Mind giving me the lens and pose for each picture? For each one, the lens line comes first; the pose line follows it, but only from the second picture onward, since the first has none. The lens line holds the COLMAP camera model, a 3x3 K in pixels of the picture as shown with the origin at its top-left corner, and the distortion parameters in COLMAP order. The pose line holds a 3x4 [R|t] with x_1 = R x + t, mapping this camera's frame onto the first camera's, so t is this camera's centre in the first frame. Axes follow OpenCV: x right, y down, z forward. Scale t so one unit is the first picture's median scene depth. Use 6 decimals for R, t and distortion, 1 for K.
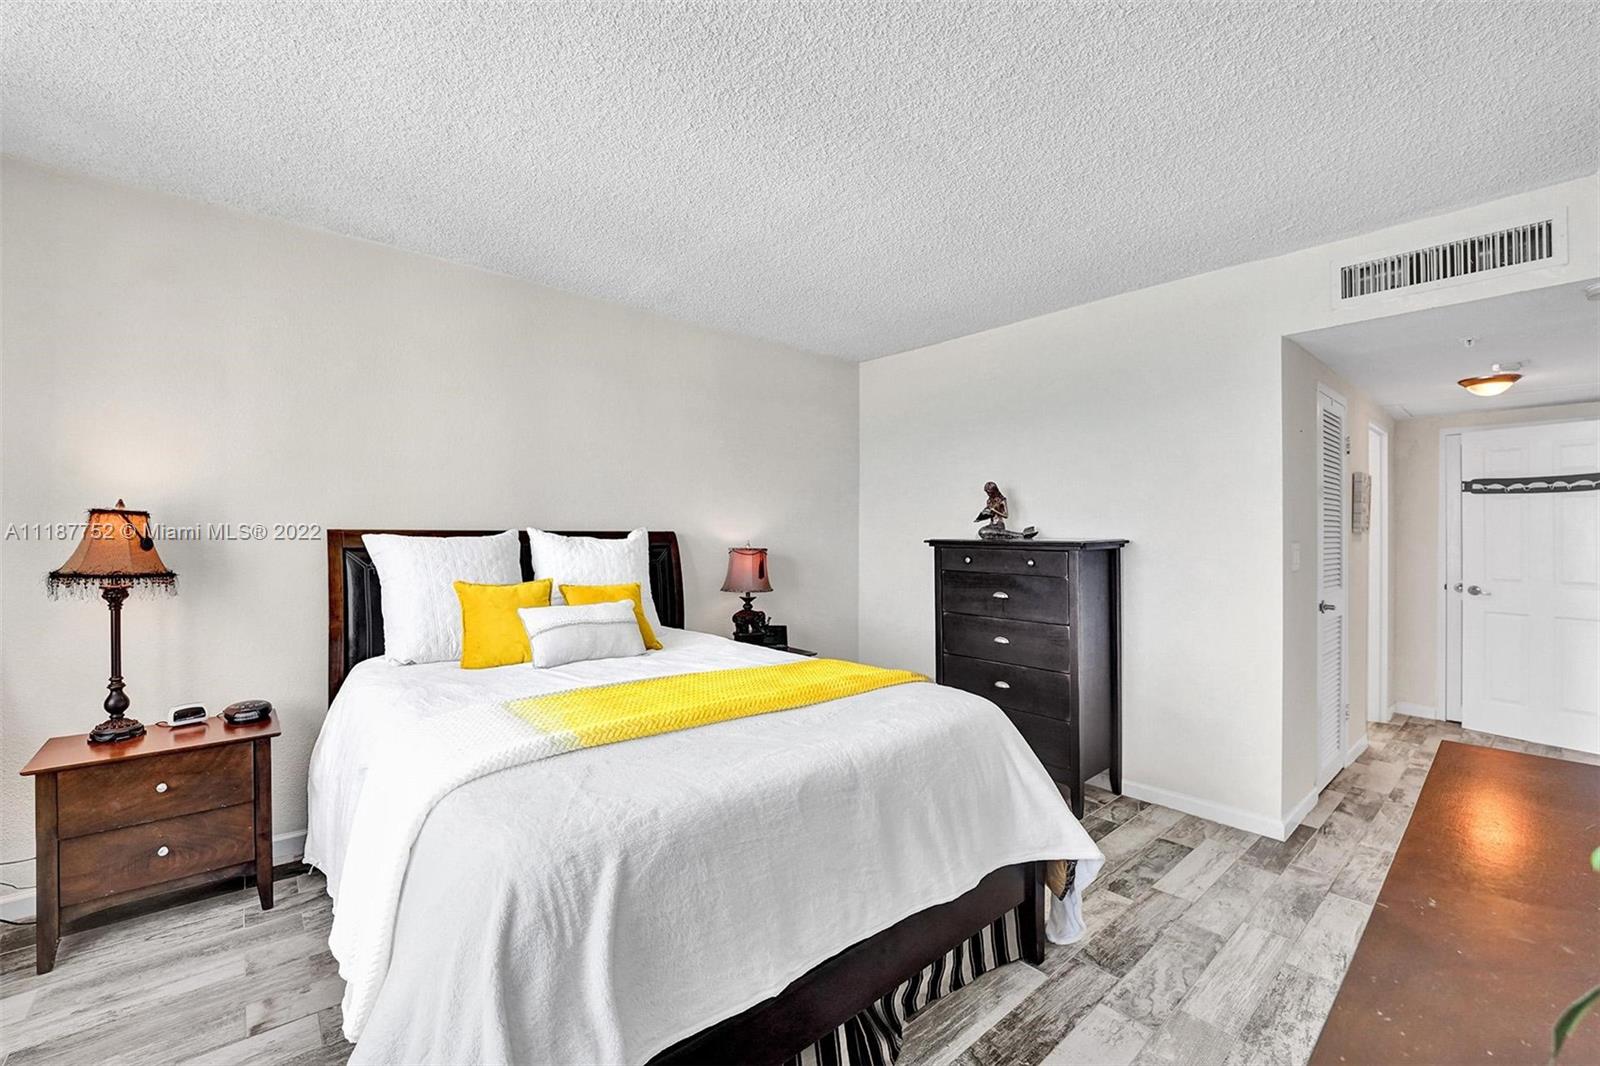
lens RADIAL K [[671.1, 0, 800.0], [0, 671.1, 533.0], [0, 0, 1]] dist [-0.001796, -0.000173]
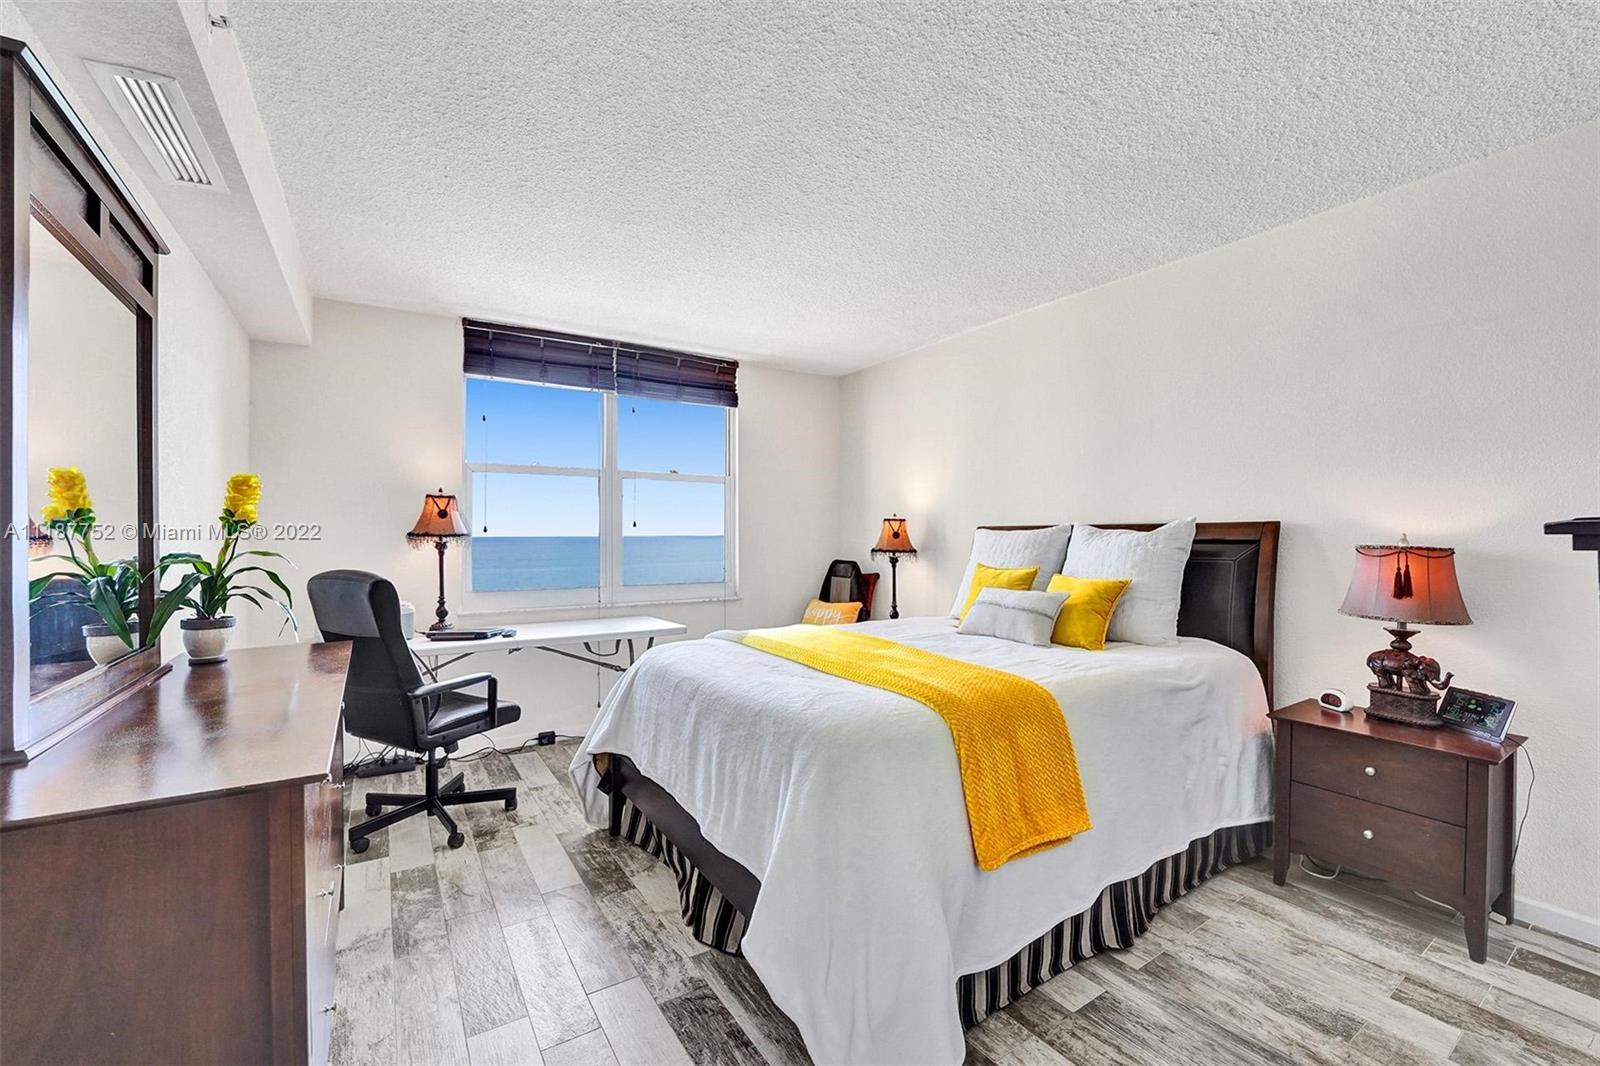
lens RADIAL K [[671.1, 0, 800.0], [0, 671.1, 533.0], [0, 0, 1]] dist [-0.001796, -0.000173]
pose [[-0.162001, -0.005256, -0.986777, 0.797935], [0.009700, 0.999929, -0.006918, 0.015133], [0.986743, -0.010693, -0.161938, 0.803375]]
